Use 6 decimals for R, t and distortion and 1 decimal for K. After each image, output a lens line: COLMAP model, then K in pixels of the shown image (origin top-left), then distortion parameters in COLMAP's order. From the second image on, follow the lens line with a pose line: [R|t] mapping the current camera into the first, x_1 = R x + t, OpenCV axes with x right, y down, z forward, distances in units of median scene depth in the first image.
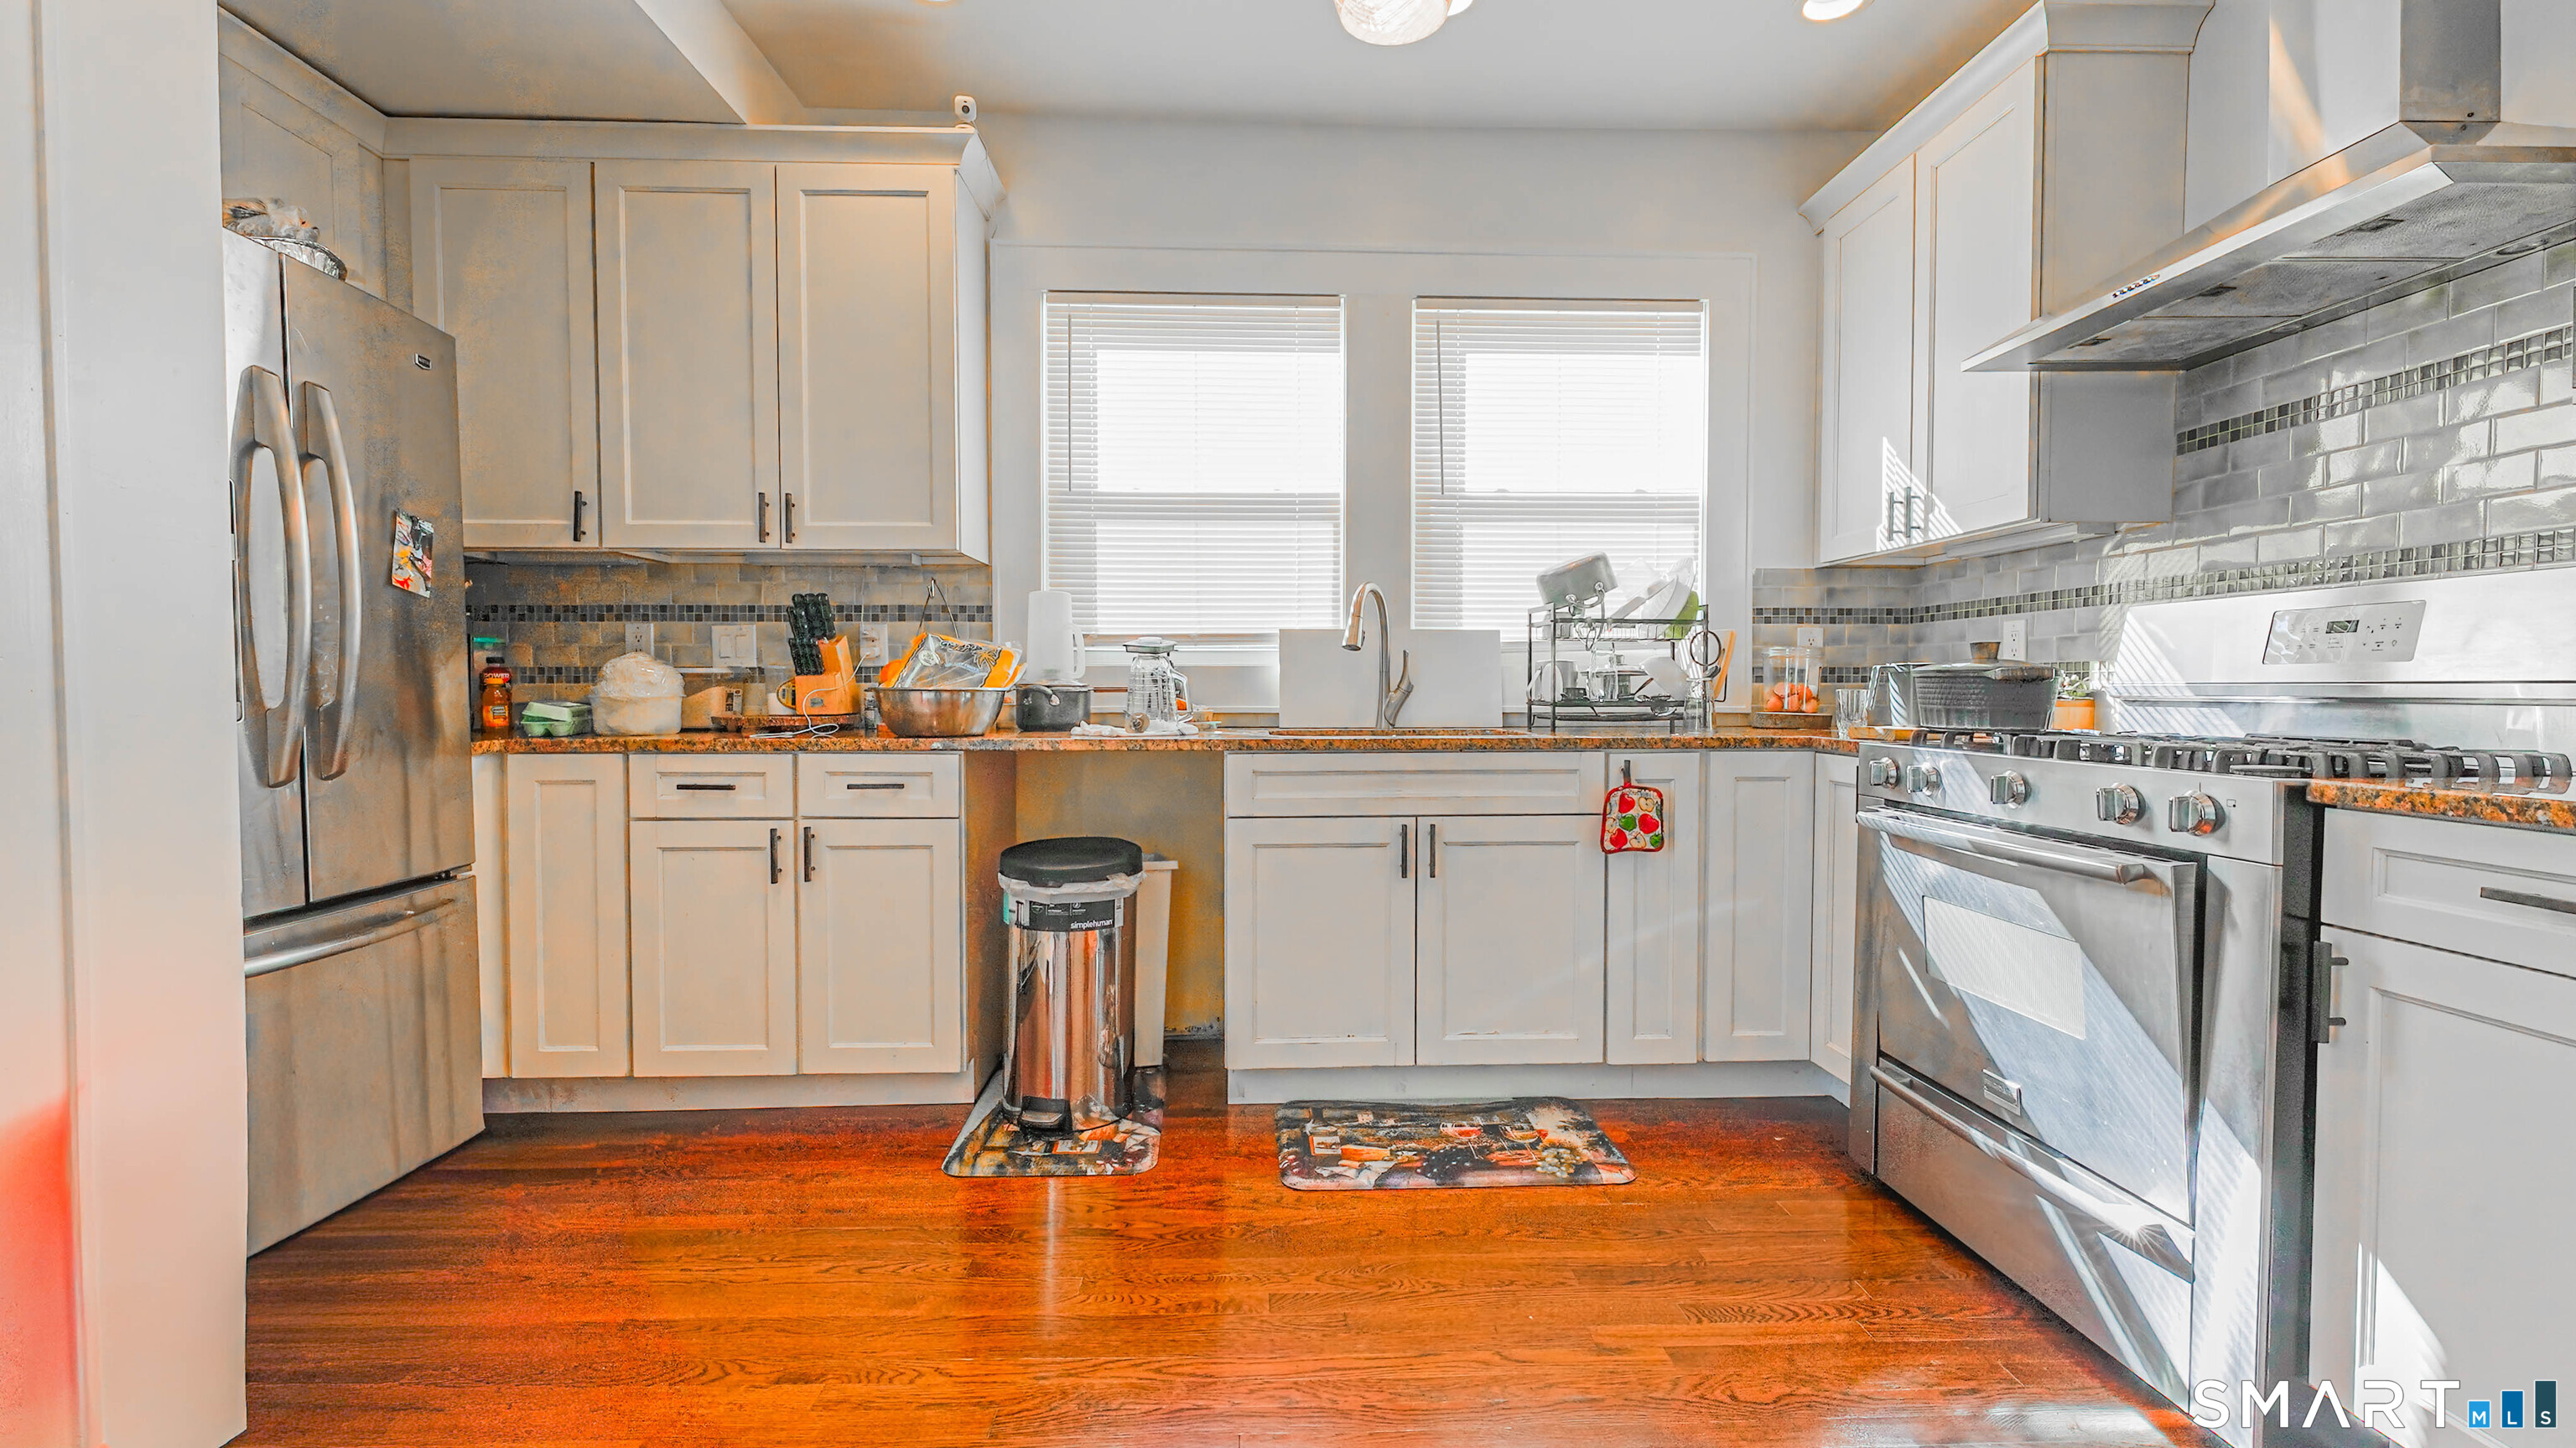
lens RADIAL K [[1047.8, 0, 1270.4], [0, 1047.8, 716.6], [0, 0, 1]] dist [-0.000852, 0.000113]
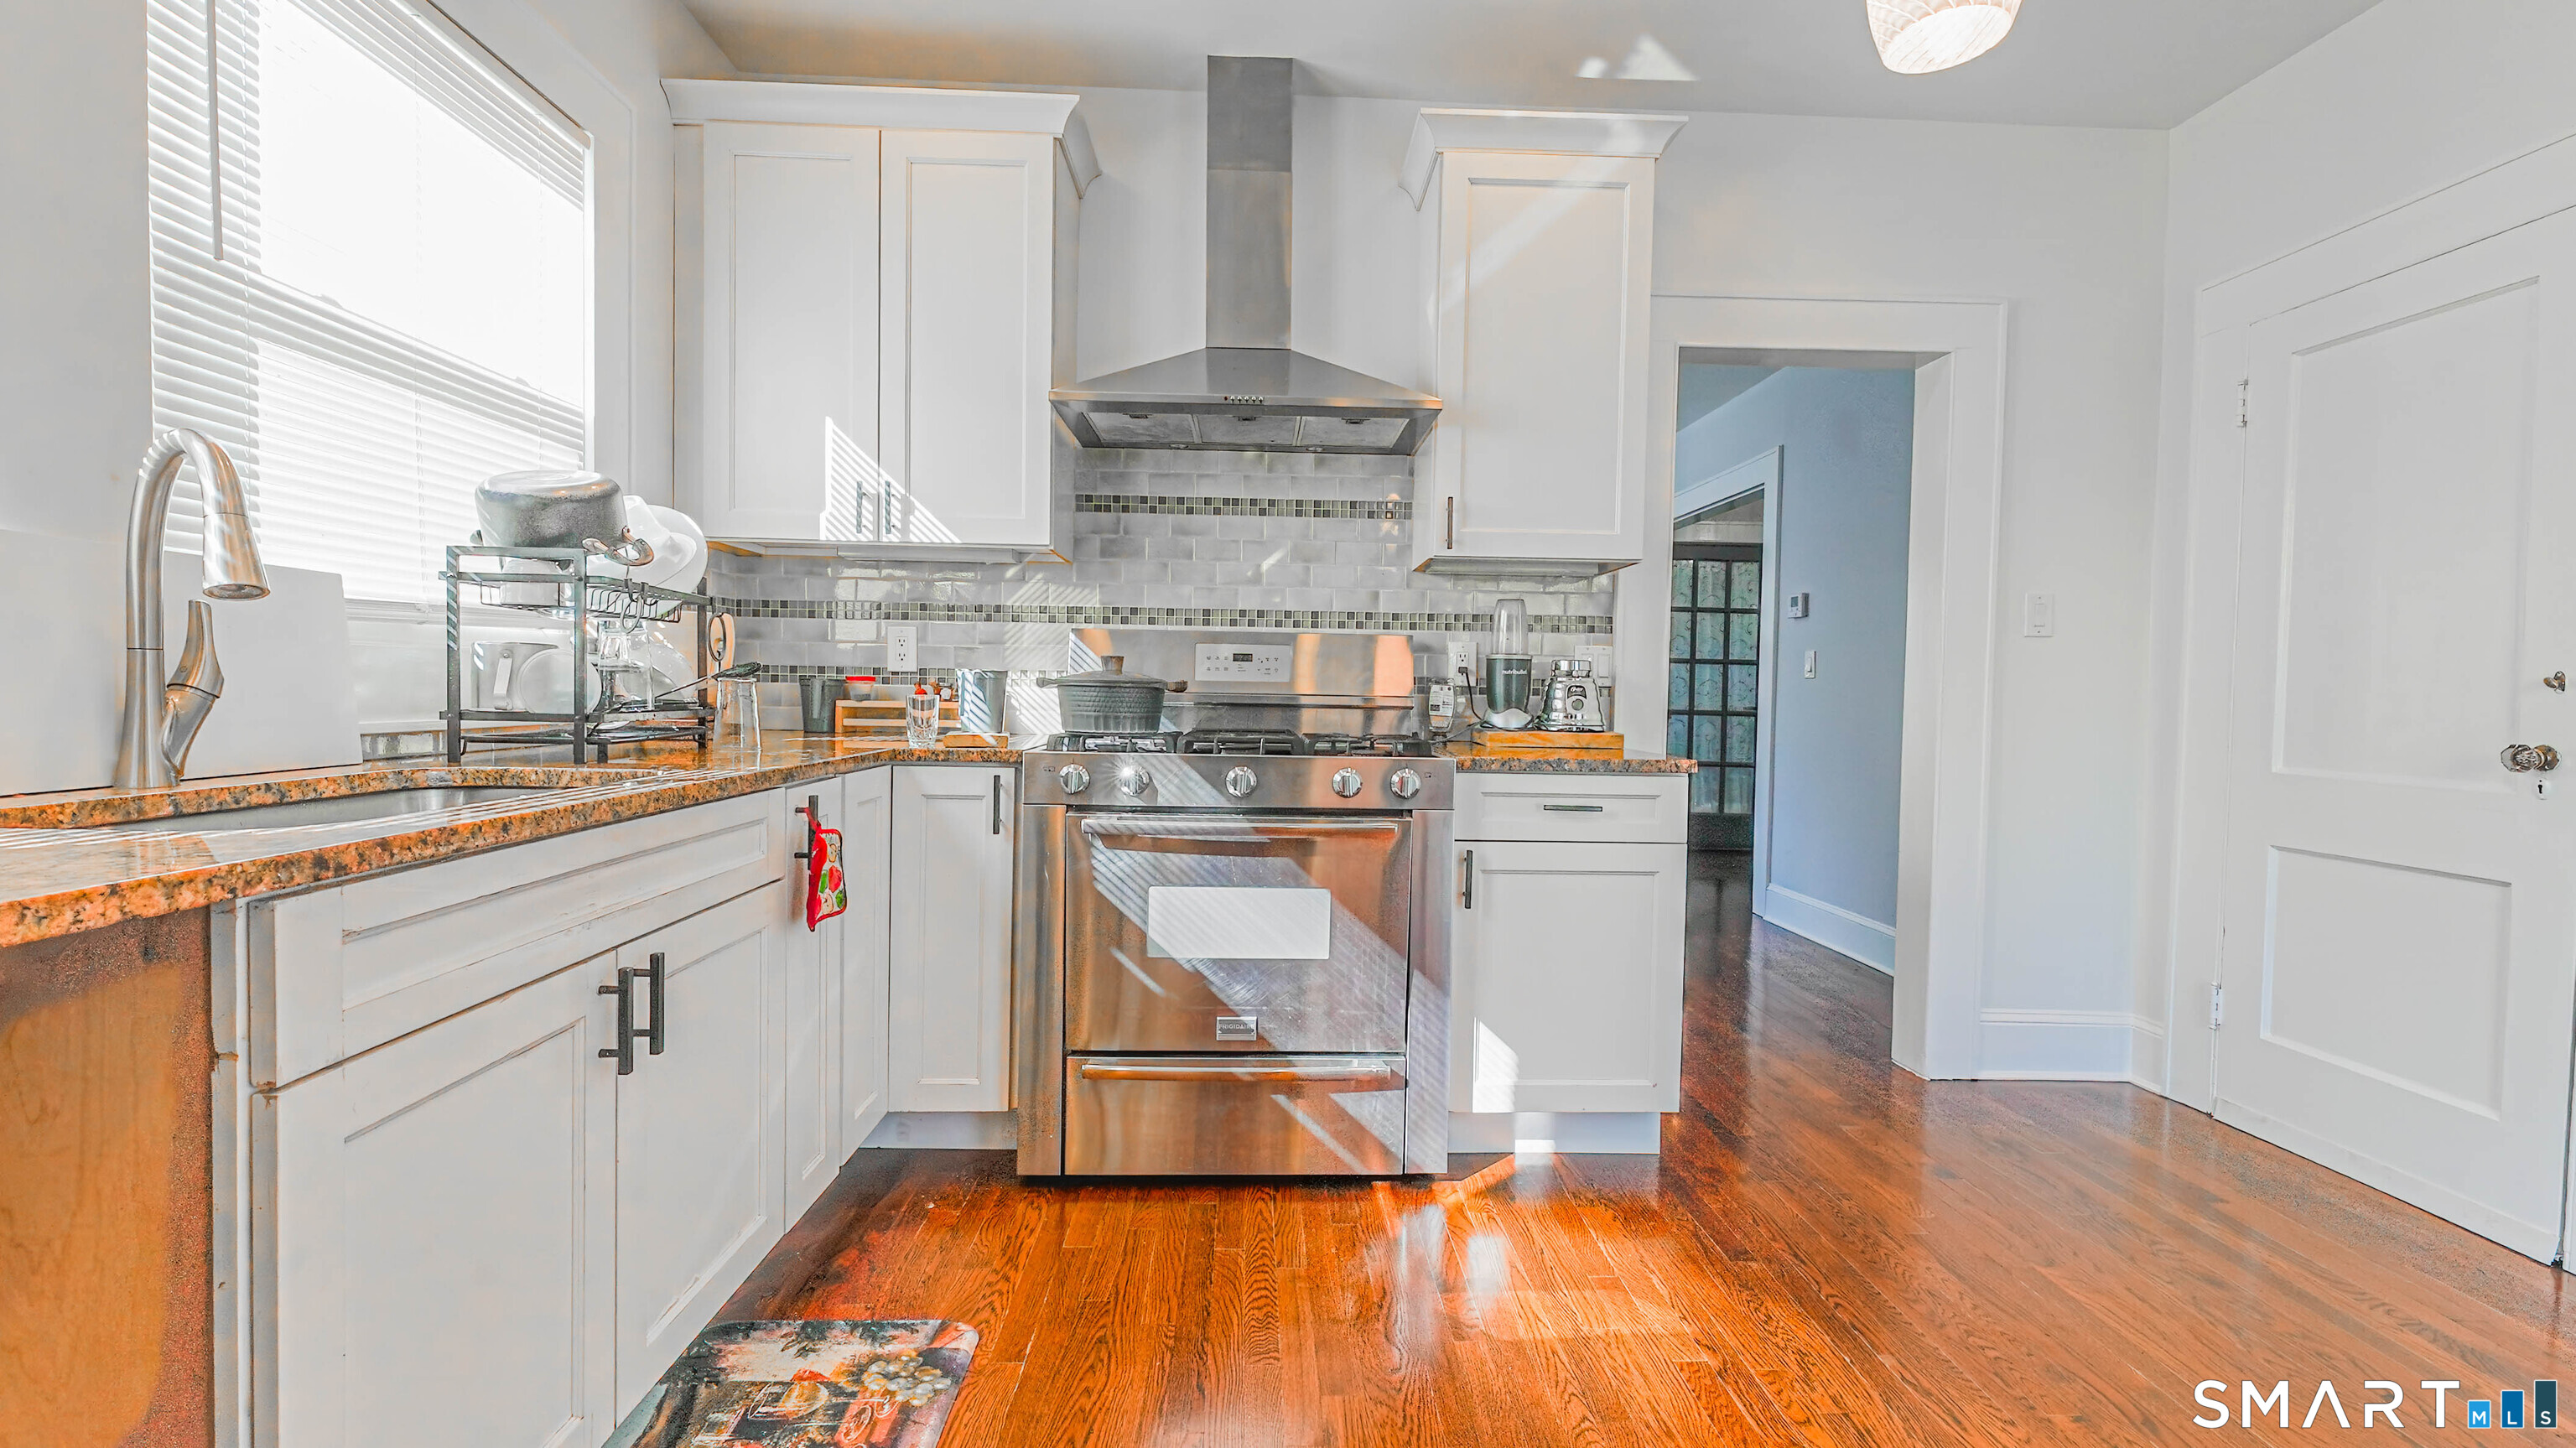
lens RADIAL K [[1047.8, 0, 1292.0], [0, 1047.8, 716.0], [0, 0, 1]] dist [-0.000852, 0.000113]
pose [[-0.012833, -0.024595, 0.999615, -0.393463], [0.009616, 0.999648, 0.024720, -0.028020], [-0.999871, 0.009929, -0.012592, 0.713419]]
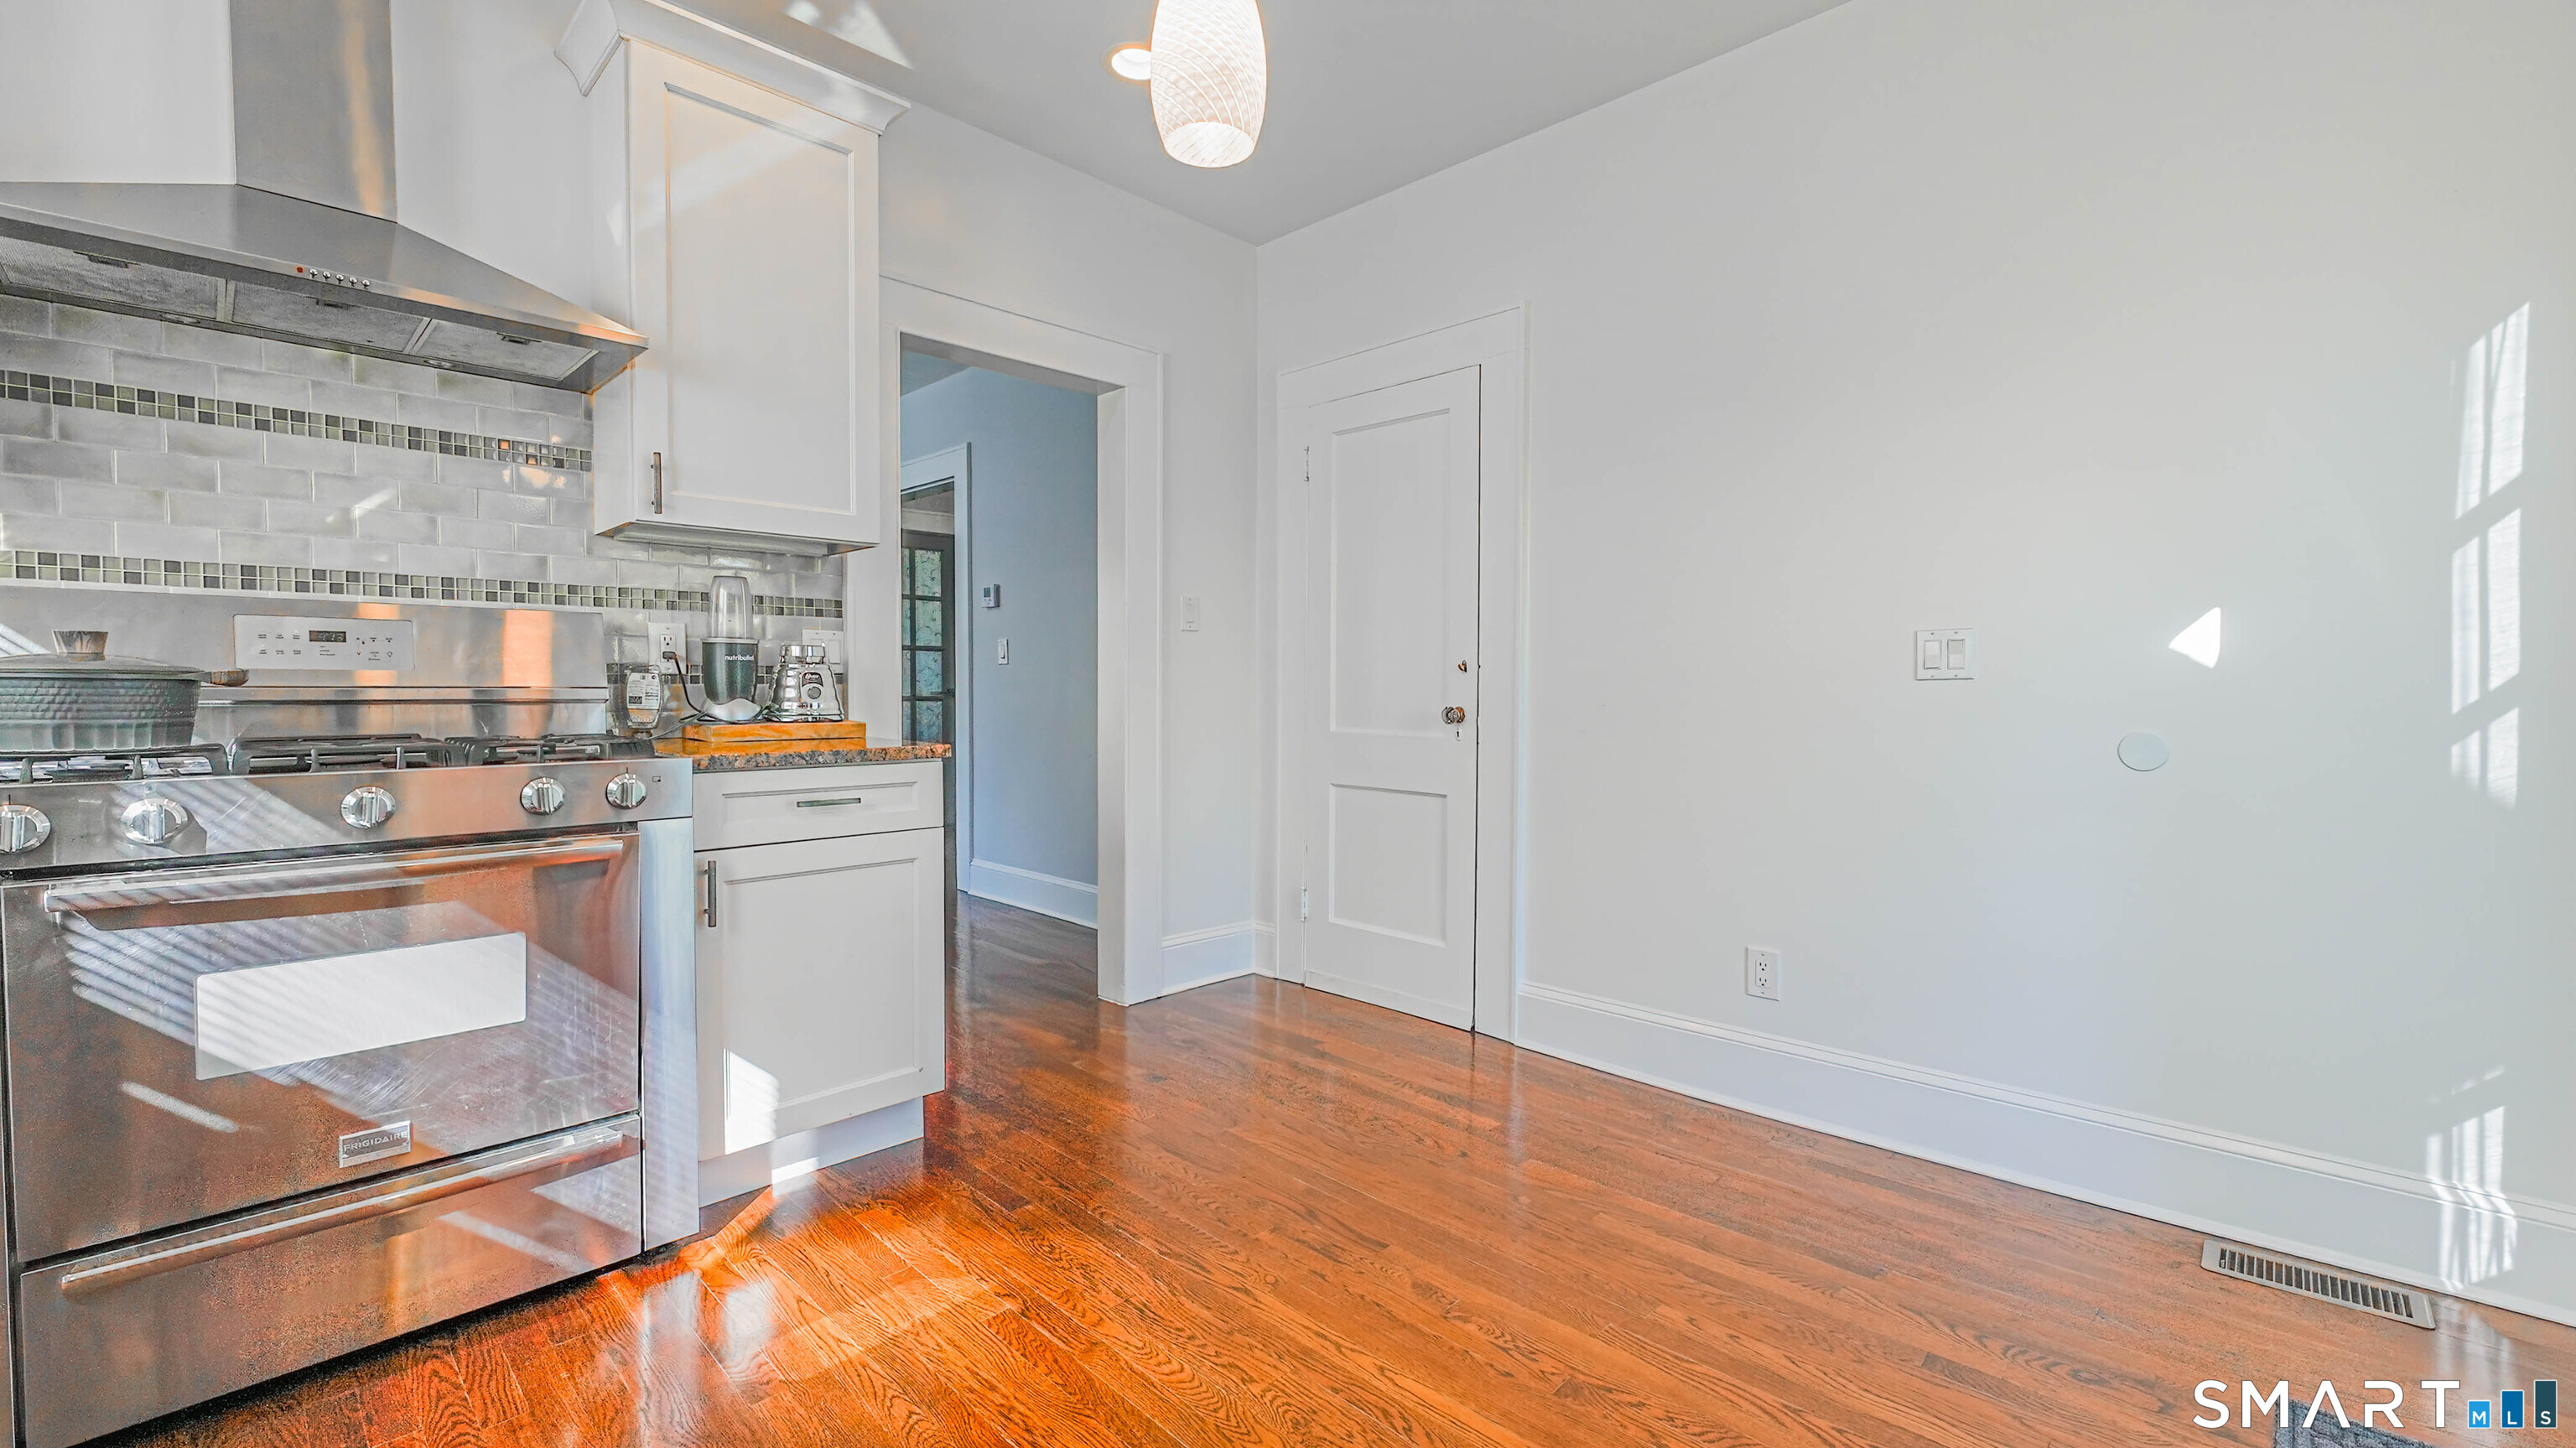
lens RADIAL K [[1047.8, 0, 1310.2], [0, 1047.8, 716.5], [0, 0, 1]] dist [-0.000852, 0.000113]
pose [[-0.706092, -0.024503, 0.707696, -0.374613], [0.014355, 0.998700, 0.048901, -0.030551], [-0.707975, 0.044688, -0.704822, 0.790754]]
